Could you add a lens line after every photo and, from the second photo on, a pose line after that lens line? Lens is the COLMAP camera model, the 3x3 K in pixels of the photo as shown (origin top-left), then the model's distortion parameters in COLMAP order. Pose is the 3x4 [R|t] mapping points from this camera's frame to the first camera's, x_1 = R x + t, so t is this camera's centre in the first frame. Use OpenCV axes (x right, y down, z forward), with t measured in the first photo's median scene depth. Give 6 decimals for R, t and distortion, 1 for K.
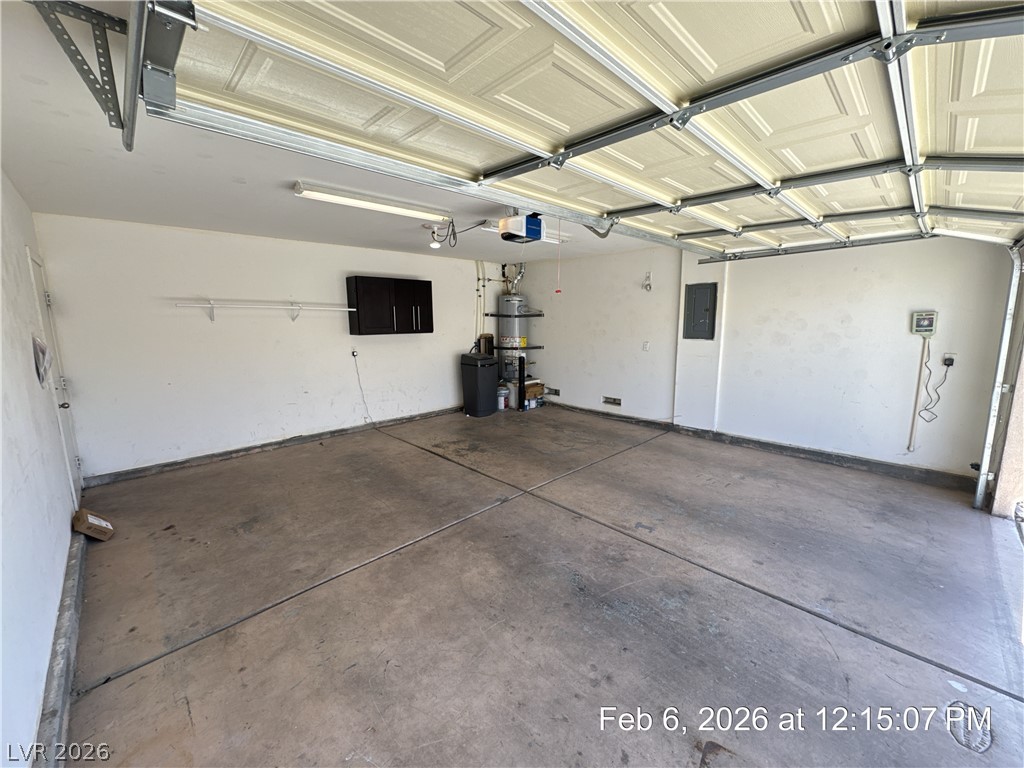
lens RADIAL K [[409.2, 0, 514.9], [0, 409.2, 380.6], [0, 0, 1]] dist [-0.004539, -0.000202]
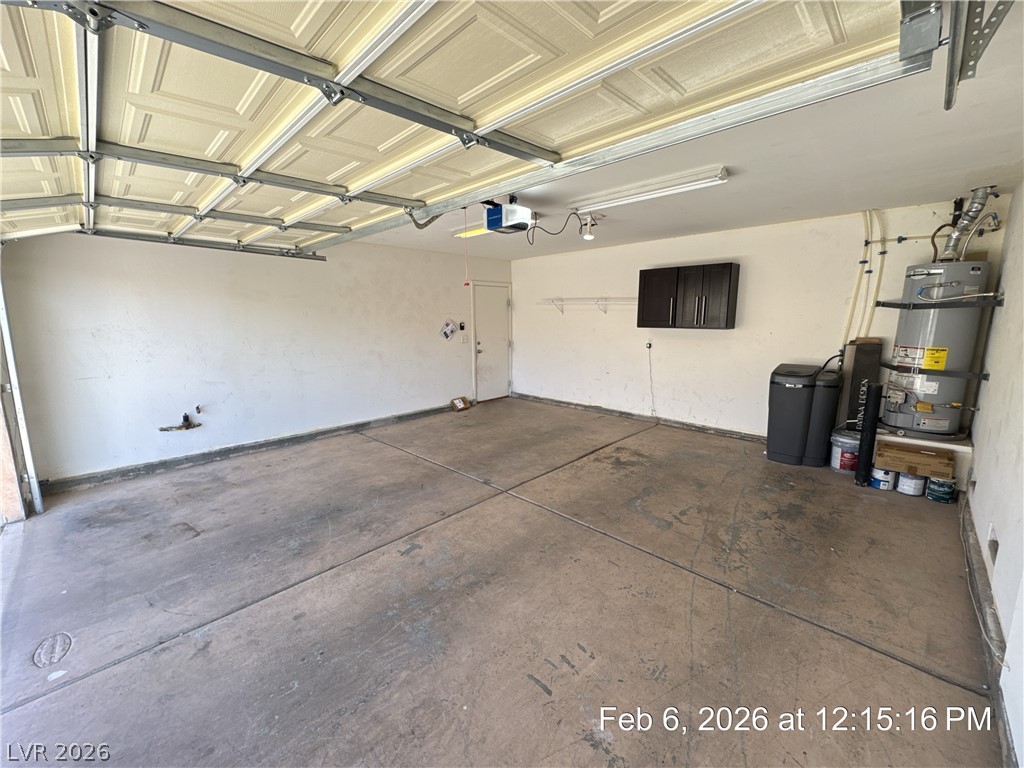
lens RADIAL K [[409.2, 0, 513.1], [0, 409.2, 385.7], [0, 0, 1]] dist [-0.004539, -0.000202]
pose [[0.019934, 0.178516, -0.983735, 0.792152], [-0.145797, 0.973932, 0.173783, -0.121372], [0.989114, 0.139961, 0.045442, 0.792241]]
